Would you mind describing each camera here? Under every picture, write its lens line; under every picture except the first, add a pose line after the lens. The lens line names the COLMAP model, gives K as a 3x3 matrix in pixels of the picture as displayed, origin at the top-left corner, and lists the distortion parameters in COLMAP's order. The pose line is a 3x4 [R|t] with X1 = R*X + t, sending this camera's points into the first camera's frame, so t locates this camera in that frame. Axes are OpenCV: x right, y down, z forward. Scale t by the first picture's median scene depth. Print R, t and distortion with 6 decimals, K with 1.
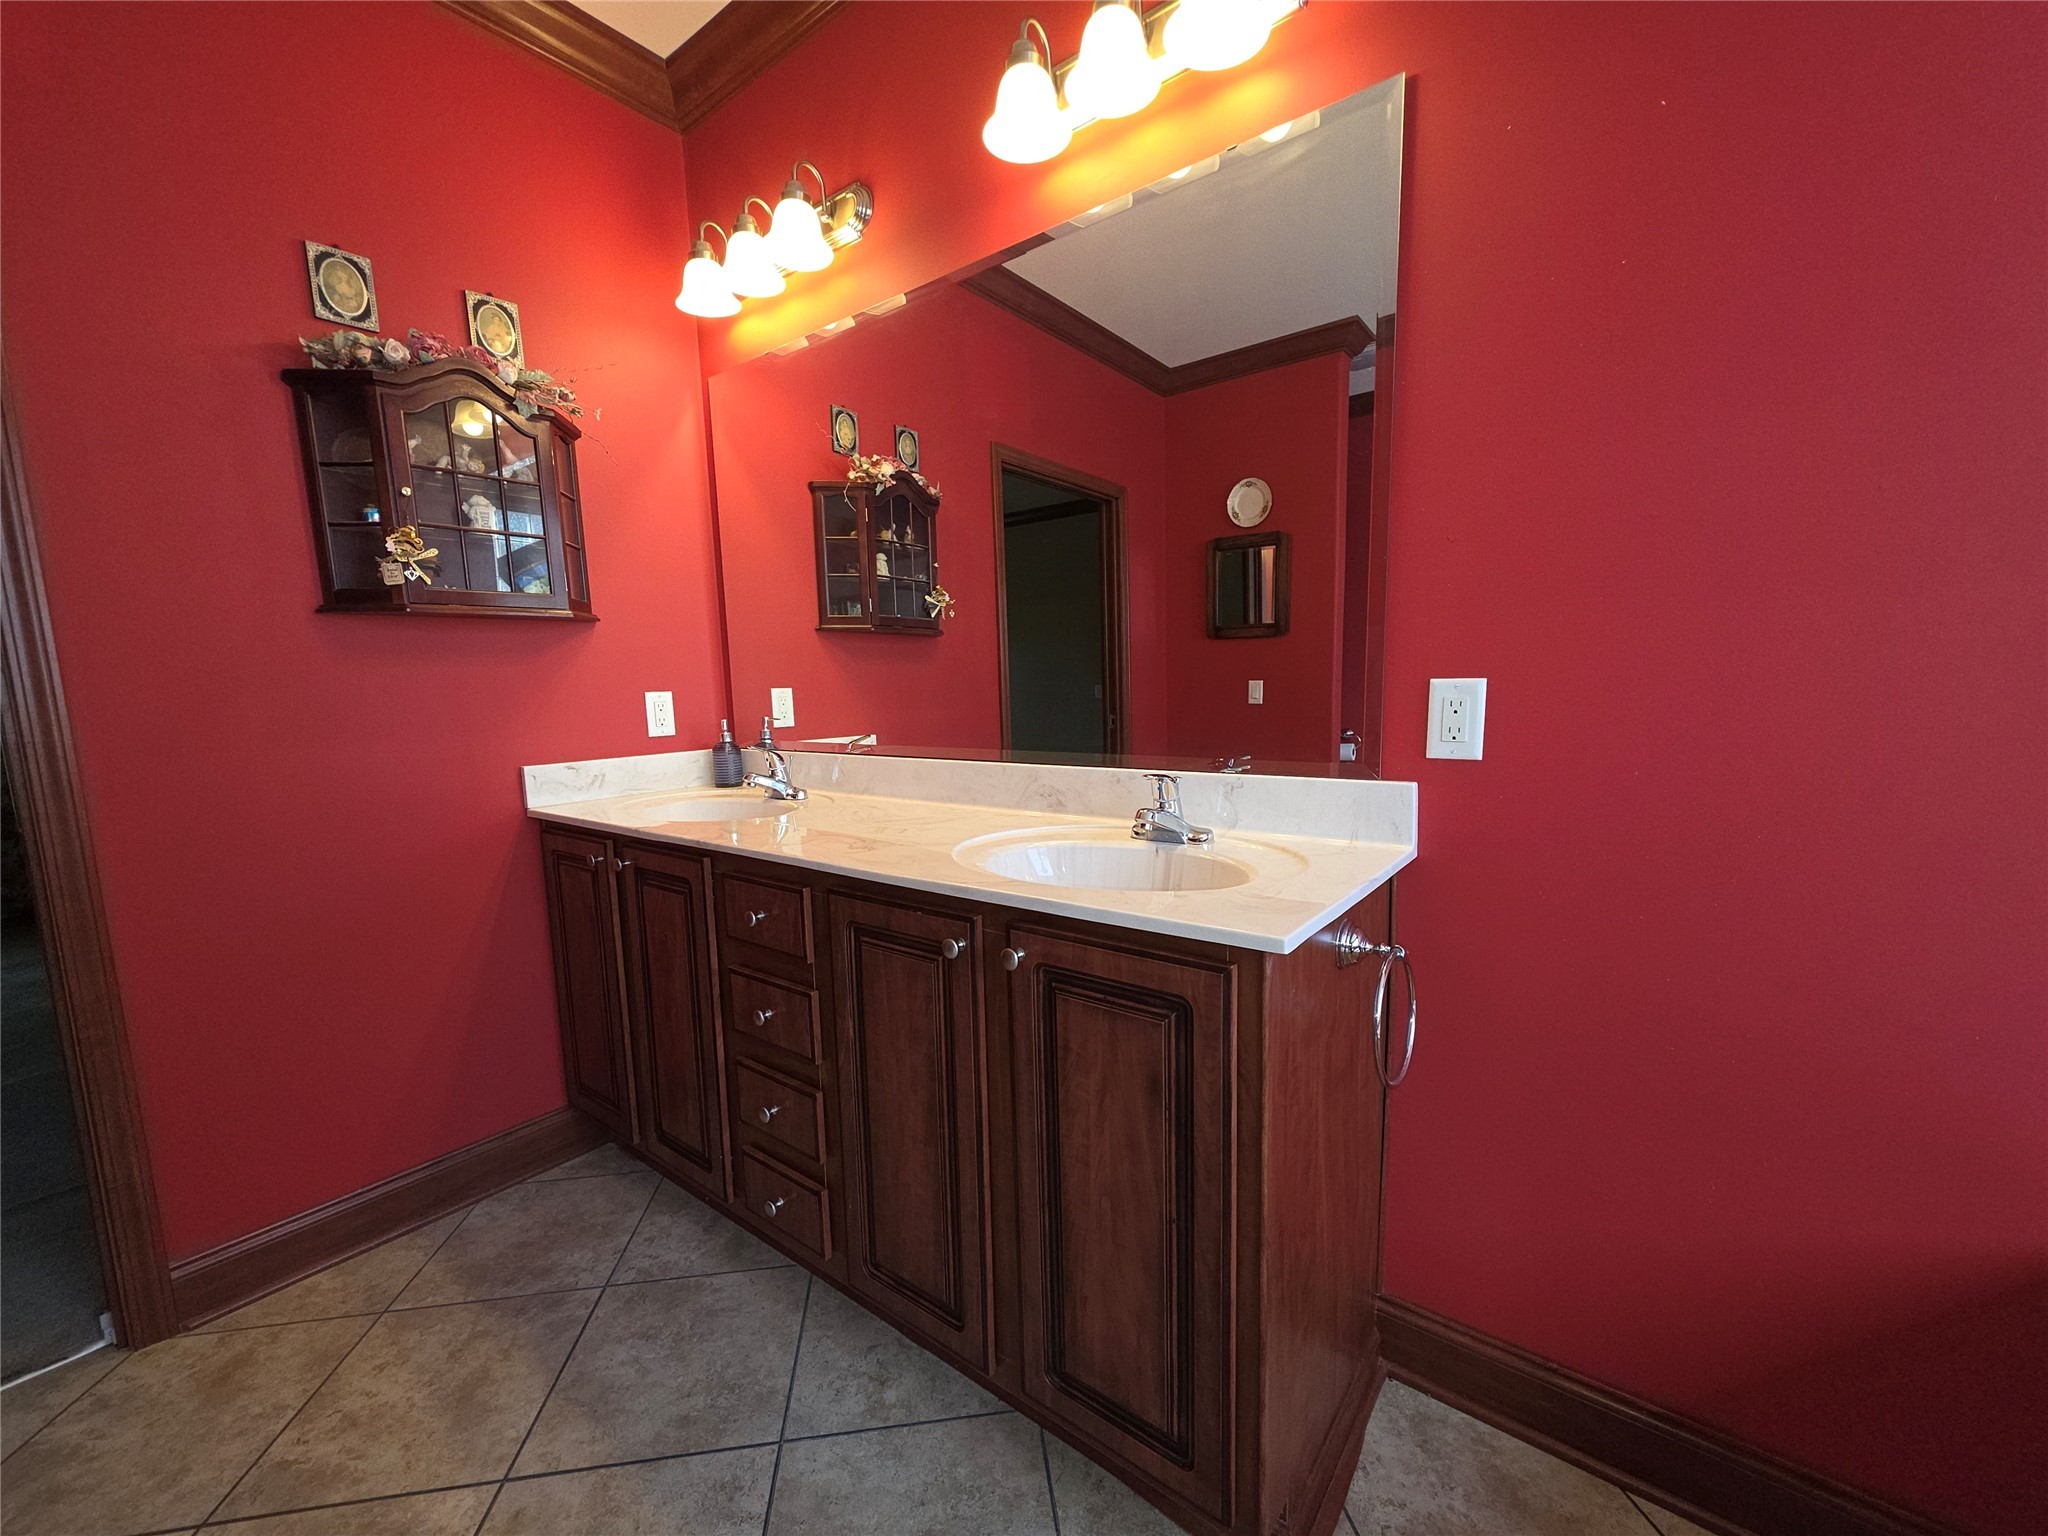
lens RADIAL K [[819.6, 0, 1029.6], [0, 819.6, 777.1], [0, 0, 1]] dist [0.001103, 0.000734]
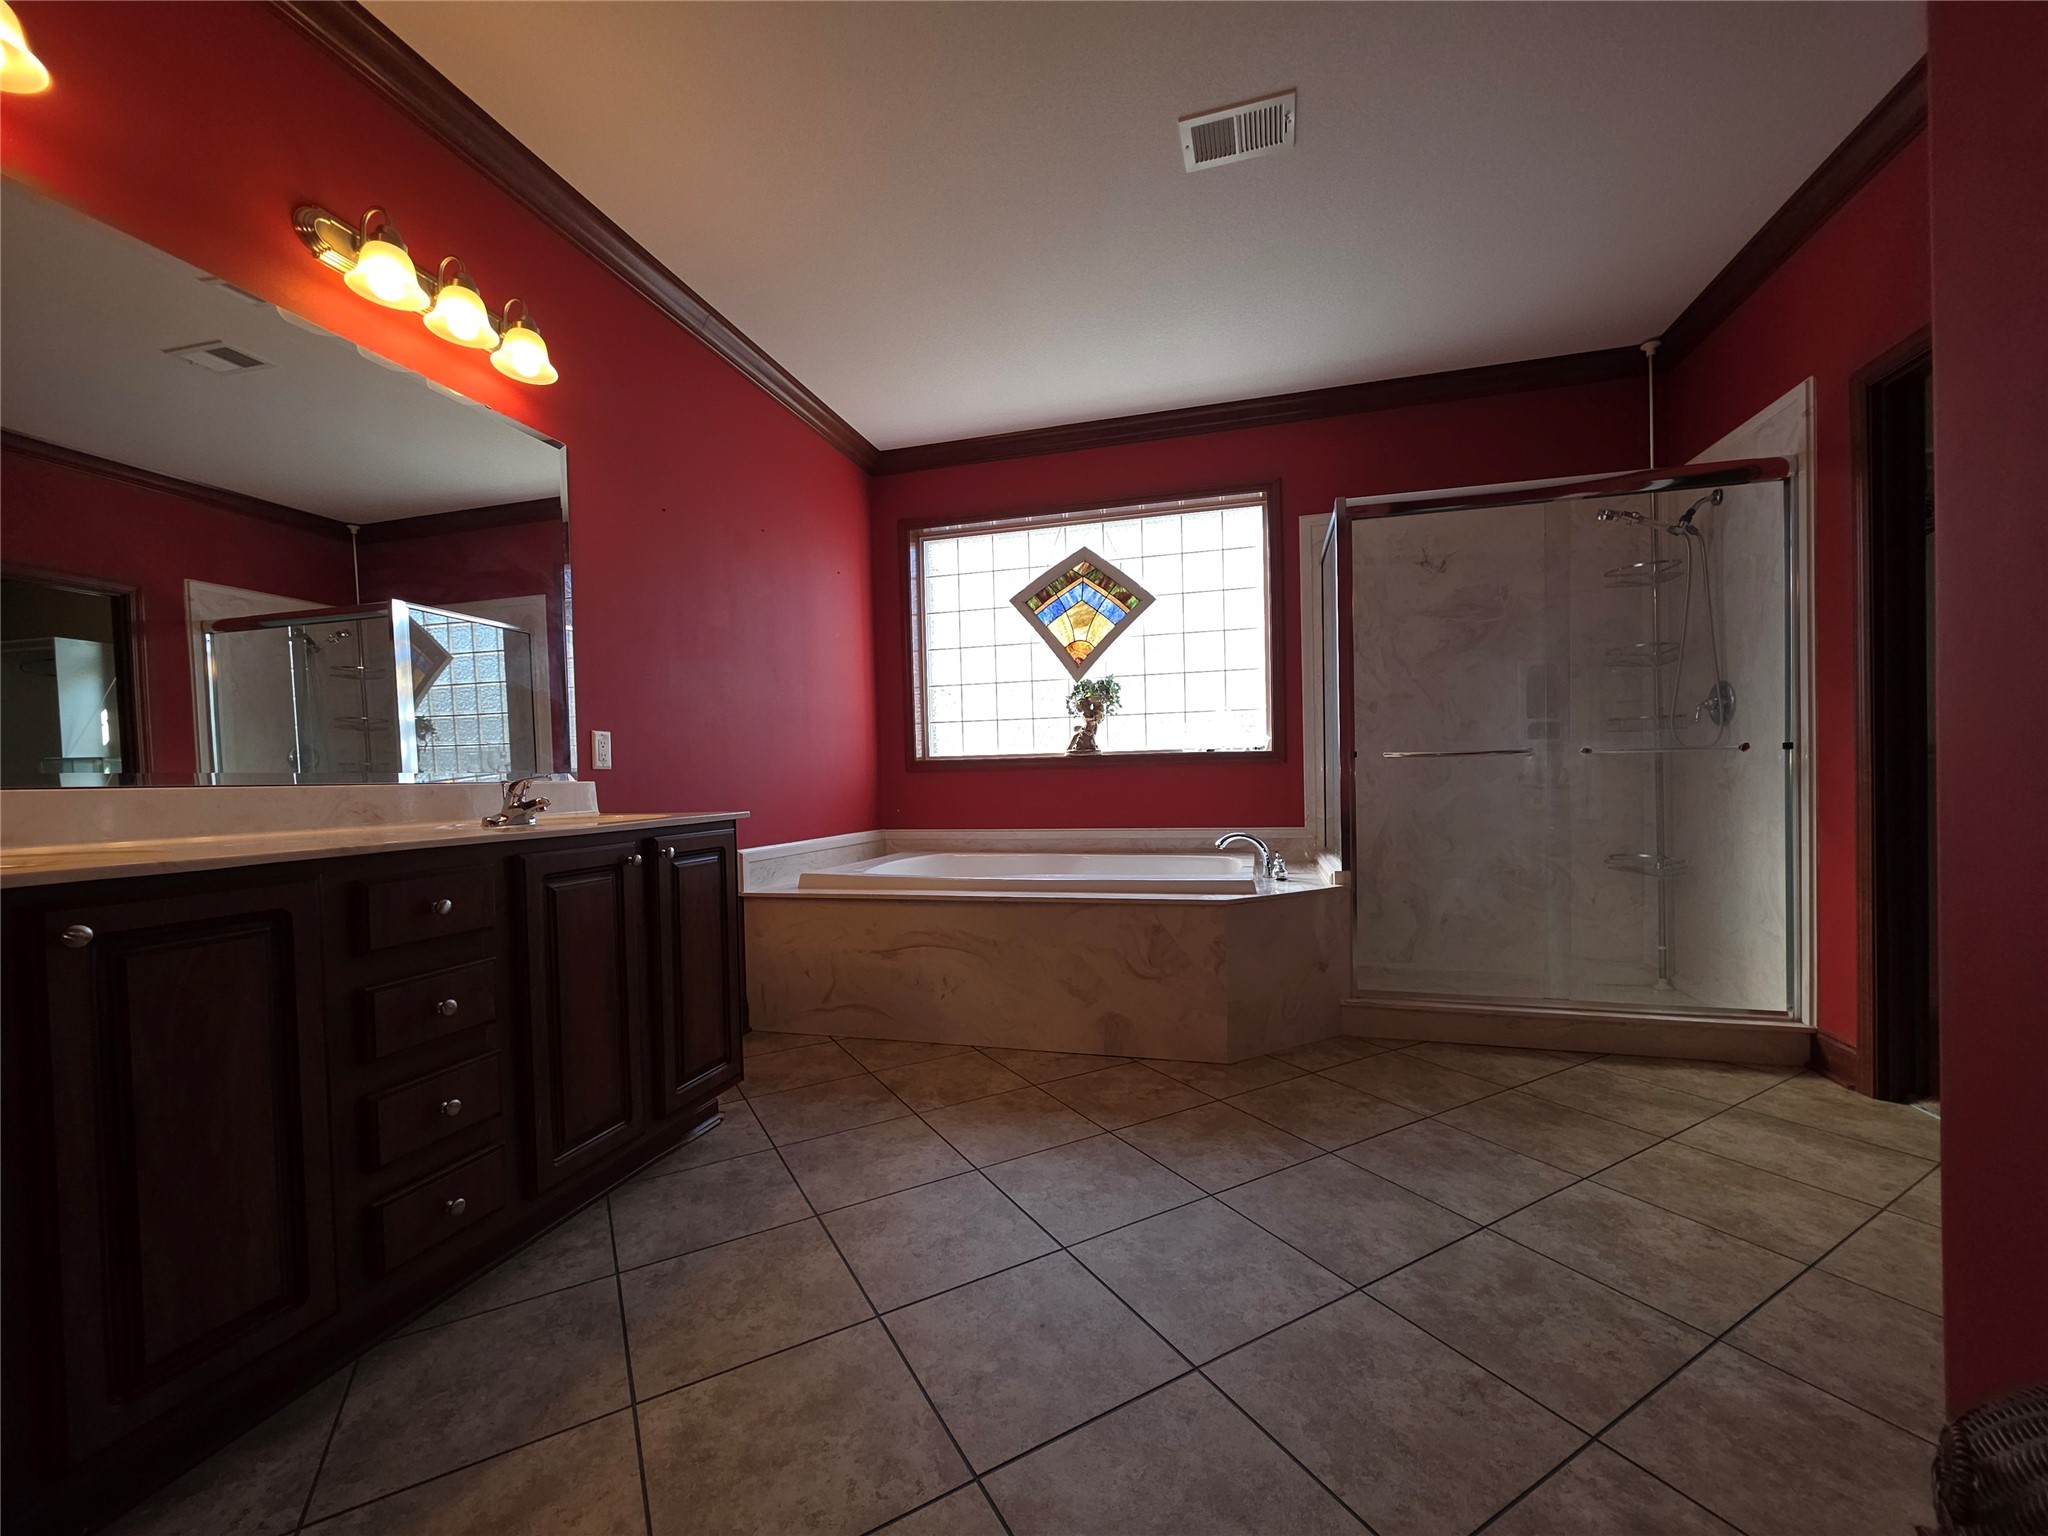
lens RADIAL K [[819.6, 0, 1022.7], [0, 819.6, 769.0], [0, 0, 1]] dist [0.001103, 0.000734]
pose [[-0.374023, 0.049077, 0.926120, -1.682847], [0.151308, 0.988448, 0.008727, 0.113682], [-0.914993, 0.143394, -0.377128, 0.756657]]
